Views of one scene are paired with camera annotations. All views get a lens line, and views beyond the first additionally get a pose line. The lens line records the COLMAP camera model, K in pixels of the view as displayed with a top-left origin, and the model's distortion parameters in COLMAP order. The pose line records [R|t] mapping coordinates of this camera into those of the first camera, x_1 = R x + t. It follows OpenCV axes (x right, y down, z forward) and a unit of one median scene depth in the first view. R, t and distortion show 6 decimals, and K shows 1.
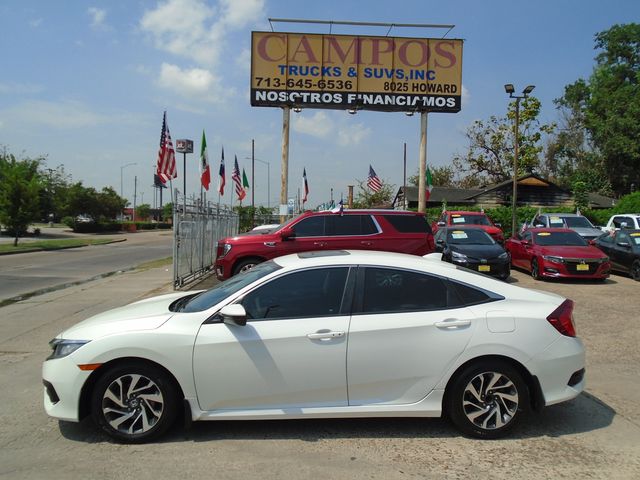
lens RADIAL K [[487.7, 0, 320.0], [0, 487.7, 240.0], [0, 0, 1]] dist [-0.014577, -0.003254]
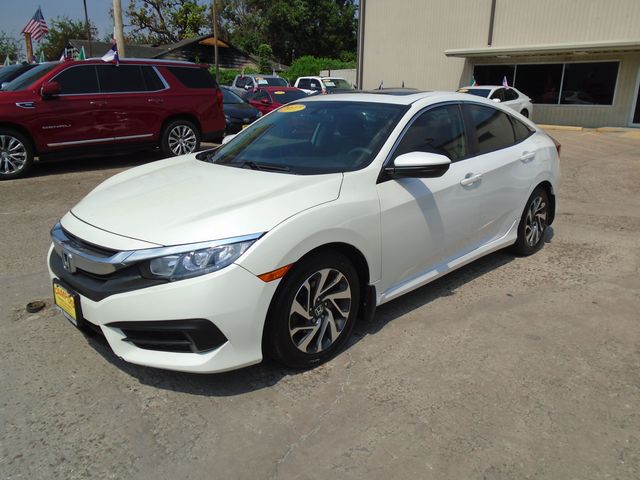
lens RADIAL K [[487.7, 0, 320.0], [0, 487.7, 240.0], [0, 0, 1]] dist [-0.014577, -0.003254]
pose [[0.751595, -0.194136, 0.630410, -0.774194], [0.023632, 0.963021, 0.268390, 0.054487], [-0.659202, -0.186822, 0.728389, 0.500741]]
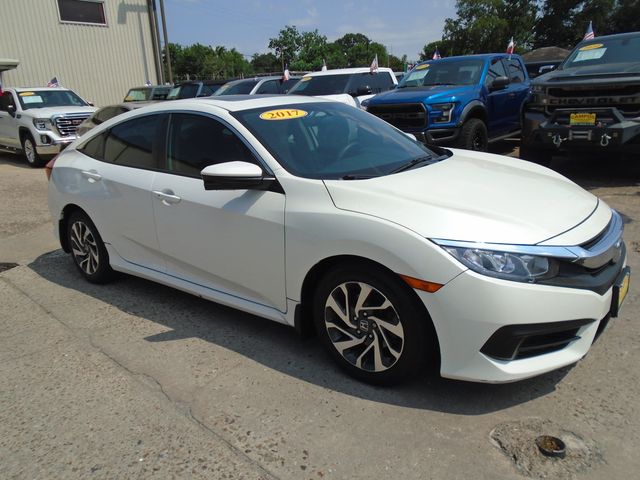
lens RADIAL K [[487.7, 0, 320.0], [0, 487.7, 240.0], [0, 0, 1]] dist [-0.014577, -0.003254]
pose [[-0.727498, -0.163113, 0.666439, -0.763837], [0.065813, 0.950261, 0.304422, 0.015912], [-0.682947, 0.265326, -0.680578, 1.830332]]
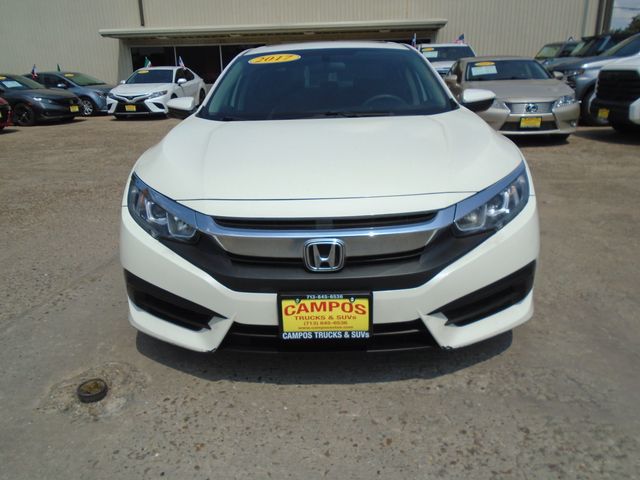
lens RADIAL K [[484.9, 0, 320.0], [0, 484.9, 240.0], [0, 0, 1]] dist [-0.006656, -0.003703]
pose [[0.098684, -0.323579, 0.941041, -1.021960], [0.058198, 0.945915, 0.319152, 0.092513], [-0.993416, 0.023271, 0.112179, 1.121075]]
